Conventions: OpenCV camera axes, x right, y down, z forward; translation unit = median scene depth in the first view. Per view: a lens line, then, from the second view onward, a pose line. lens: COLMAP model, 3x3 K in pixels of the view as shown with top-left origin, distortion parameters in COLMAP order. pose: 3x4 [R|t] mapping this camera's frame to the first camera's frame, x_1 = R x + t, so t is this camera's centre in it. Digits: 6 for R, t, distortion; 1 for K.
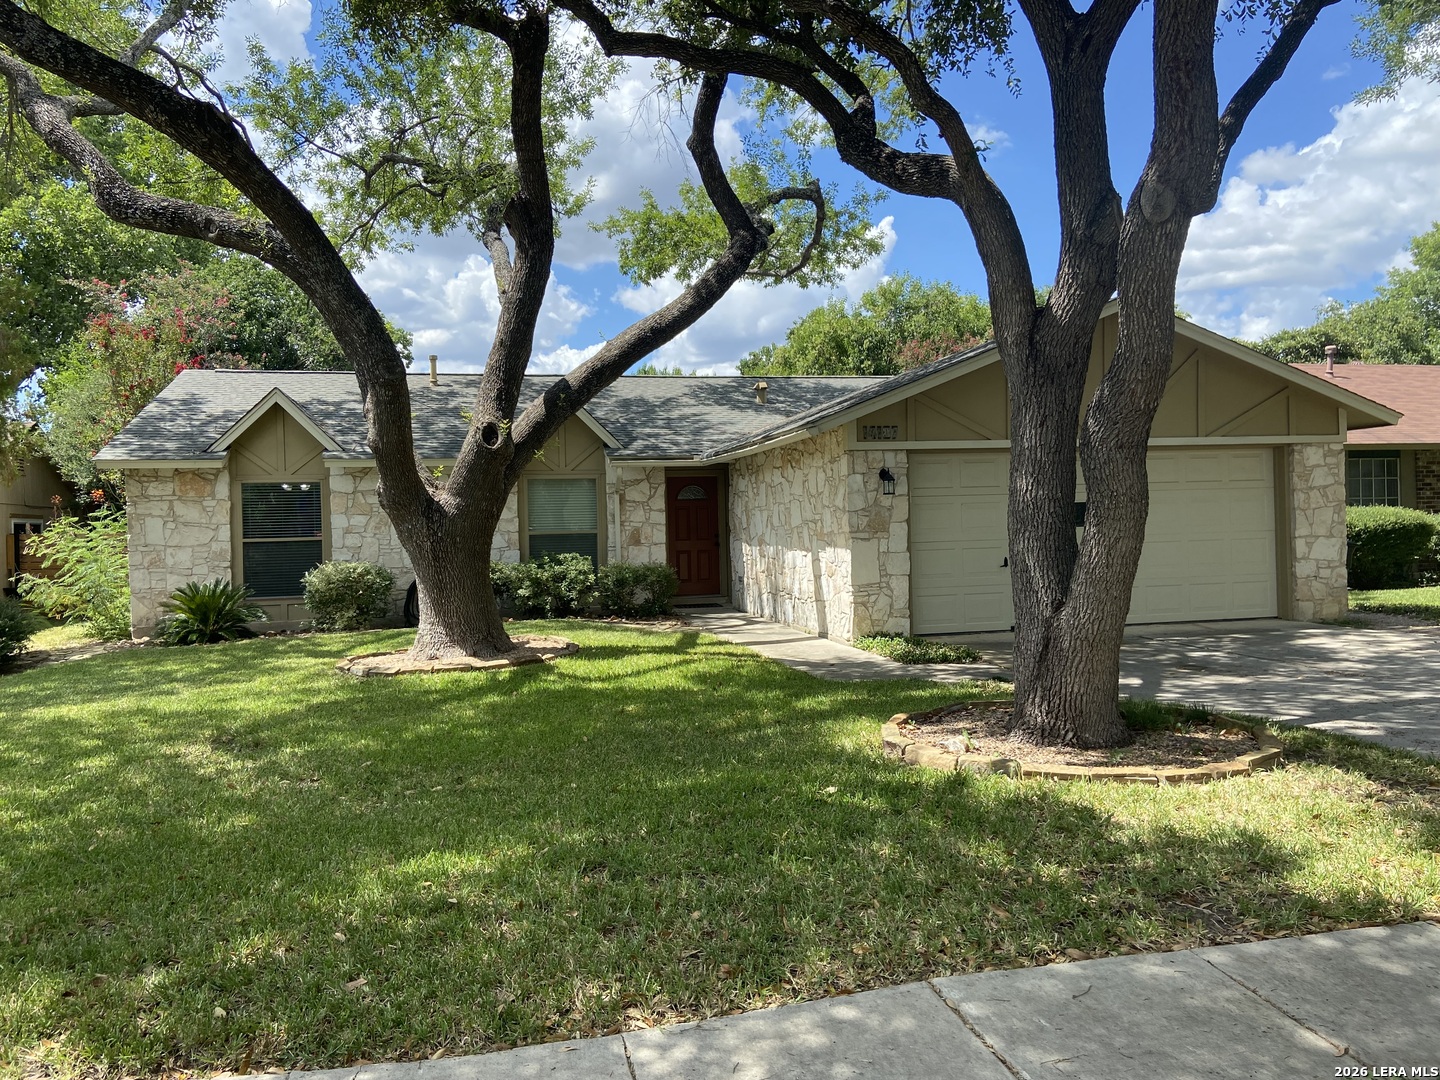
lens RADIAL K [[1081.8, 0, 707.3], [0, 1081.8, 537.8], [0, 0, 1]] dist [0.122272, -0.149396]
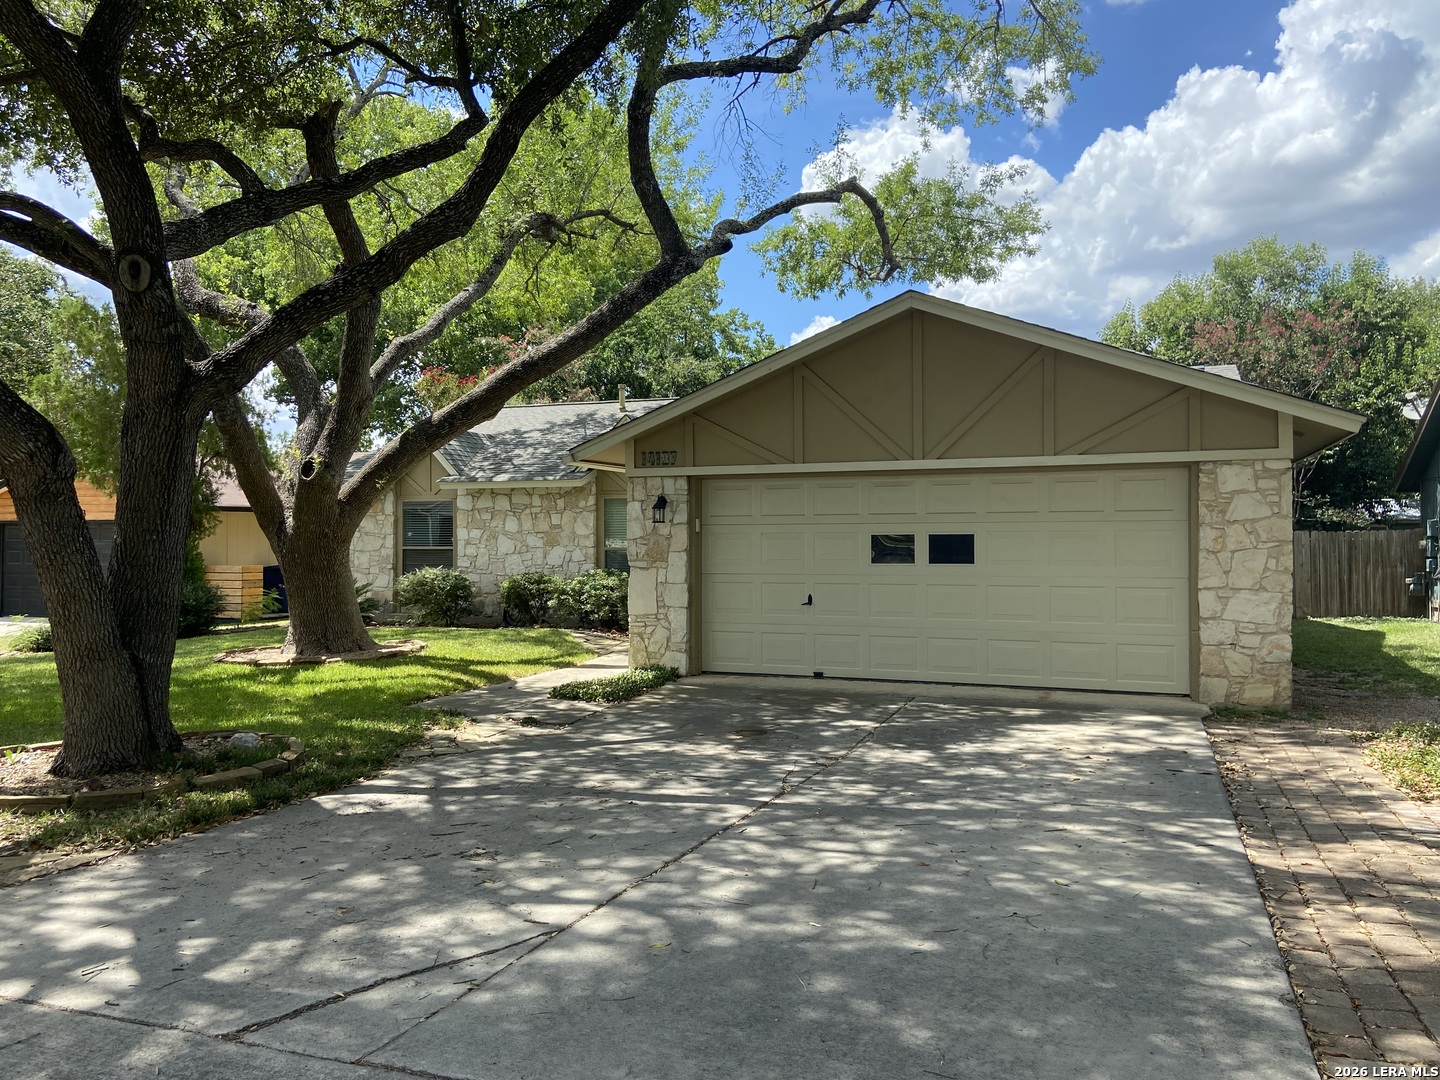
lens RADIAL K [[1081.8, 0, 706.1], [0, 1081.8, 542.5], [0, 0, 1]] dist [0.122272, -0.149396]
pose [[0.824758, 0.027506, -0.564817, 0.669513], [-0.026904, 0.999594, 0.009394, -0.029257], [0.564846, 0.007448, 0.825163, 0.207032]]
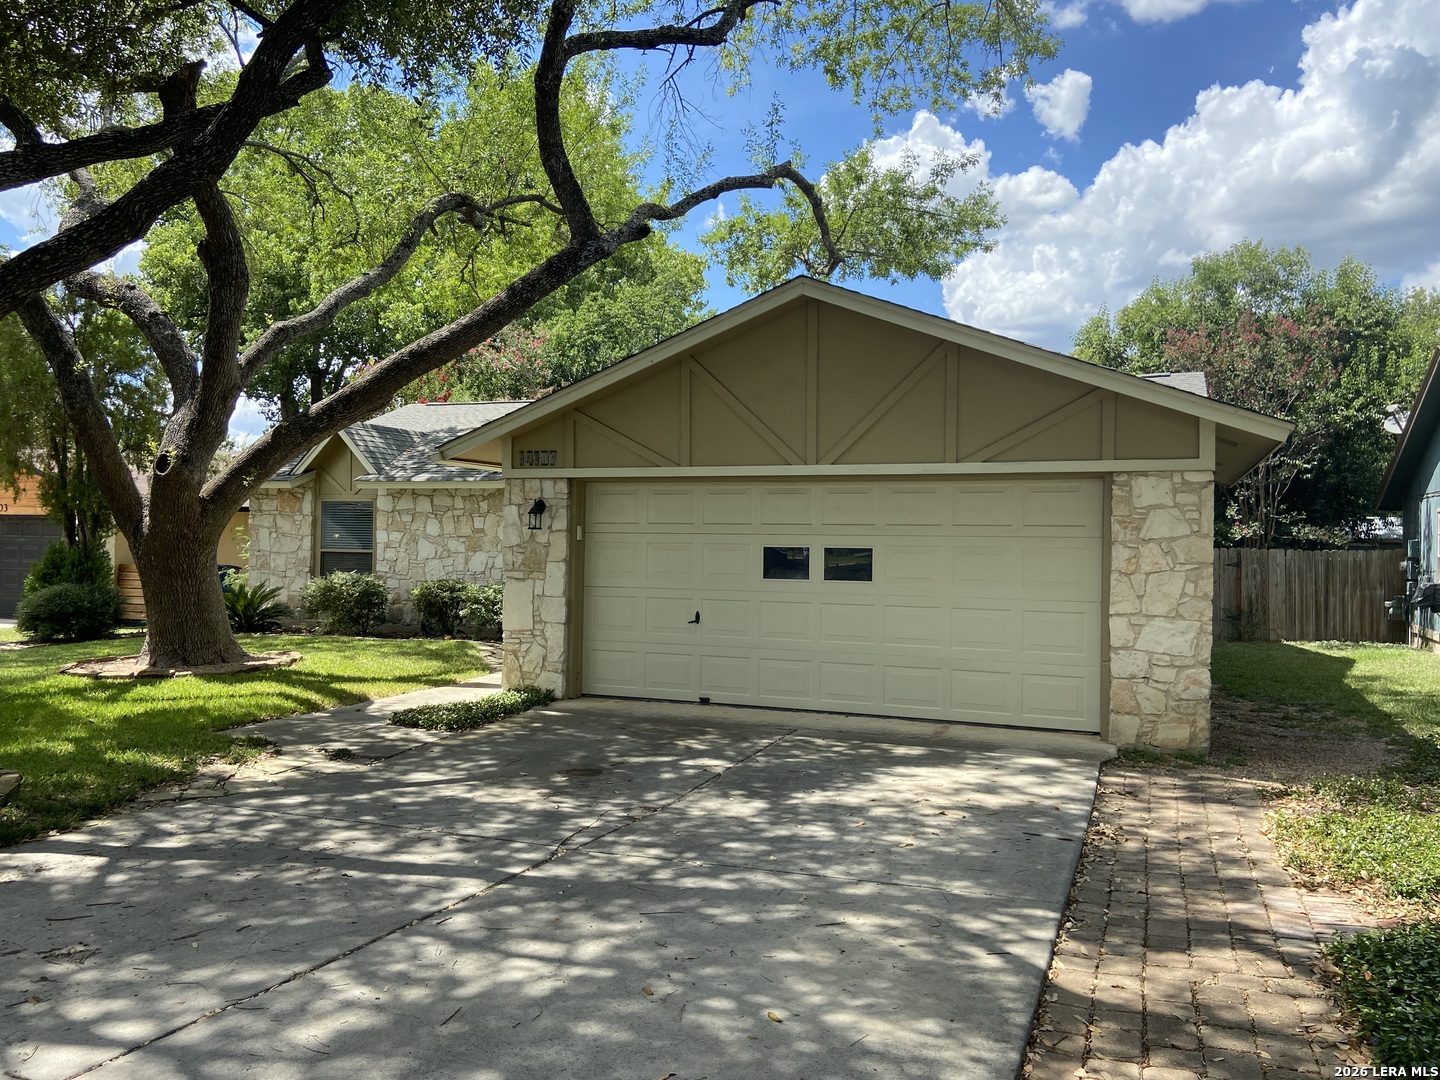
lens RADIAL K [[1081.8, 0, 713.6], [0, 1081.8, 547.3], [0, 0, 1]] dist [0.122272, -0.149396]
pose [[0.822855, 0.041990, -0.566697, 0.700043], [-0.044839, 0.998954, 0.008911, -0.035566], [0.566479, 0.018078, 0.823878, 0.326957]]
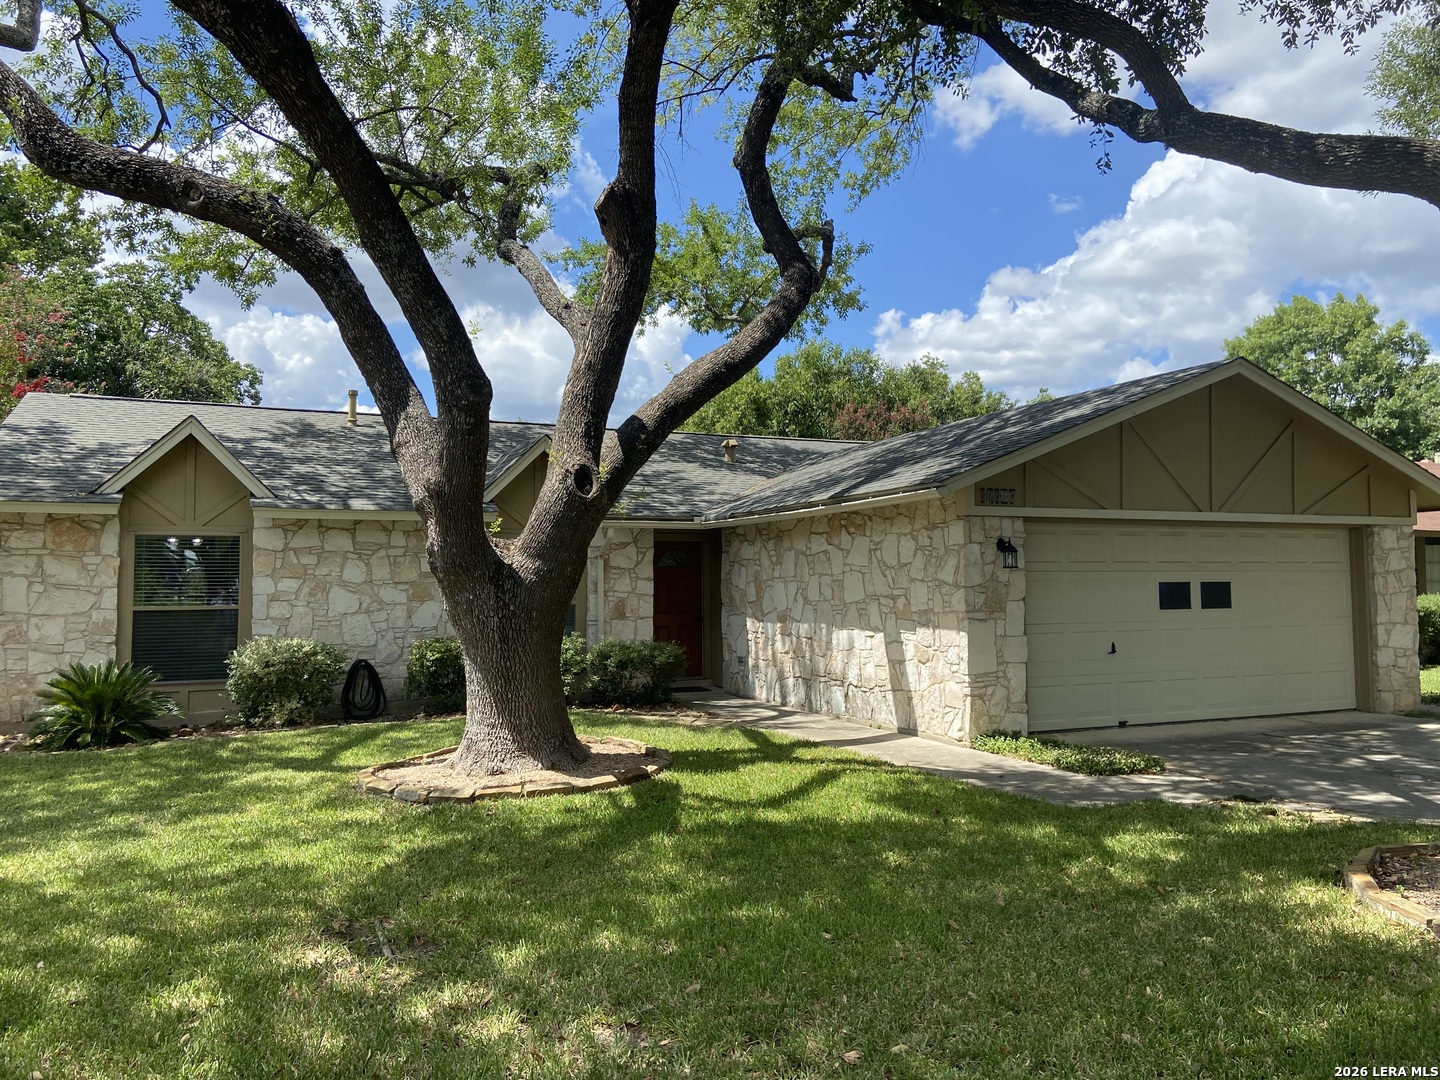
lens RADIAL K [[1081.8, 0, 717.8], [0, 1081.8, 537.9], [0, 0, 1]] dist [0.122272, -0.149396]
pose [[0.980192, 0.027924, 0.196071, -0.205725], [-0.015549, 0.997805, -0.064373, -0.004199], [-0.197438, 0.060049, 0.978475, 0.179882]]
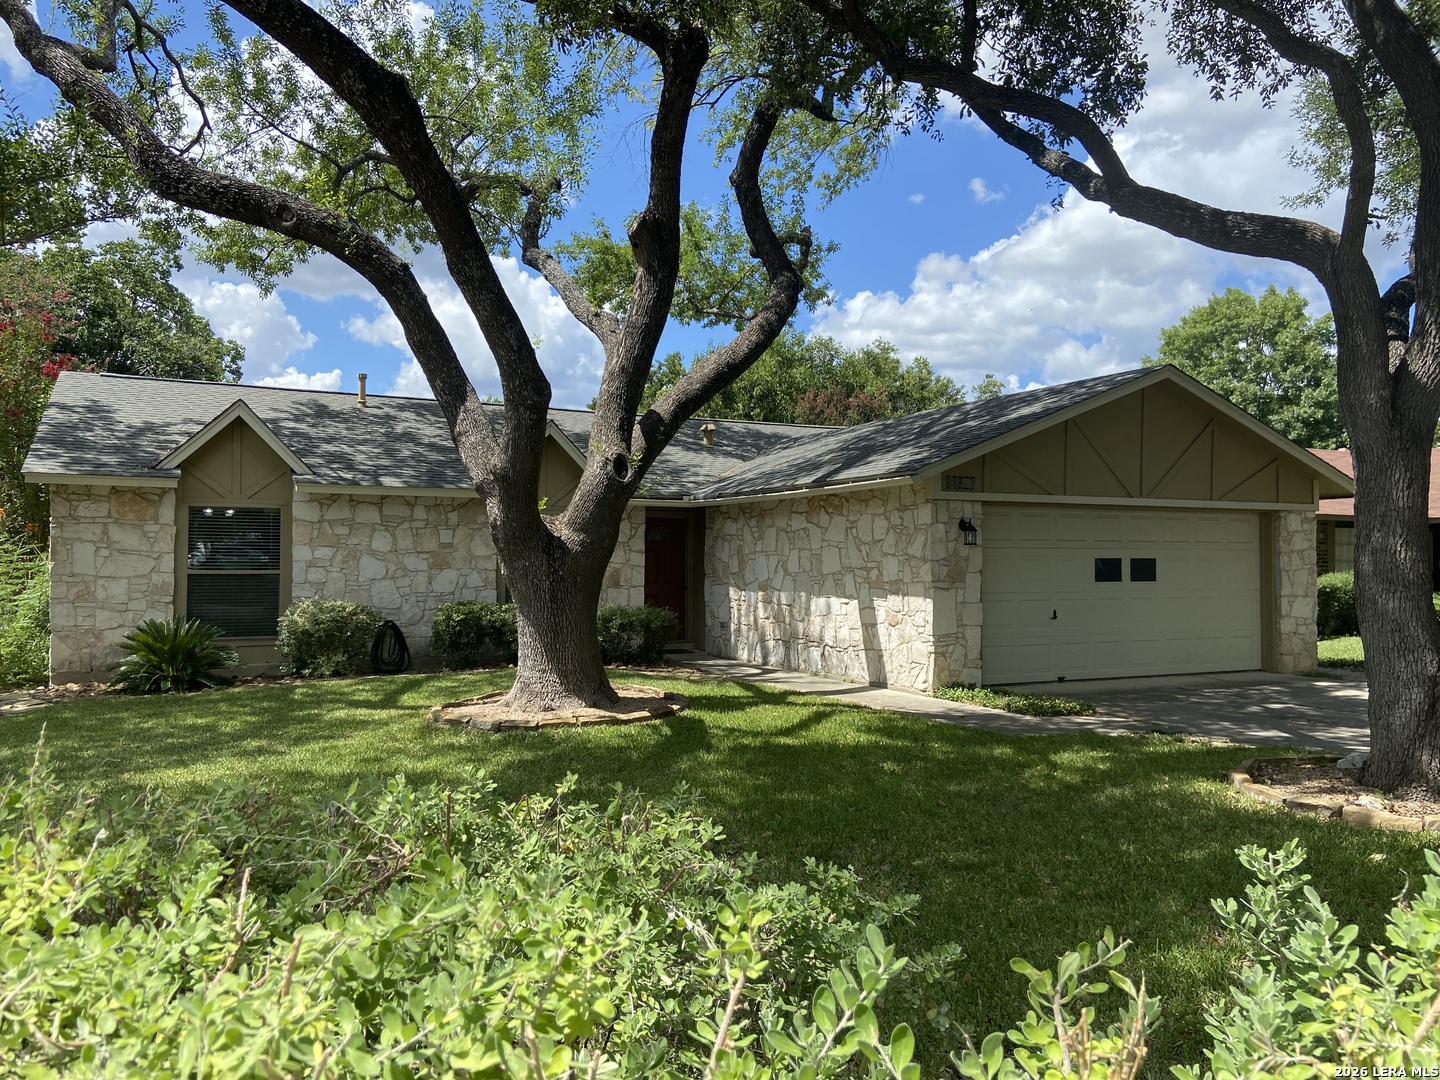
lens RADIAL K [[1081.8, 0, 698.3], [0, 1081.8, 546.4], [0, 0, 1]] dist [0.122272, -0.149396]
pose [[0.972340, 0.032507, 0.231296, -0.277808], [-0.025194, 0.999087, -0.034500, 0.002347], [-0.232206, 0.027718, 0.972272, 0.072175]]
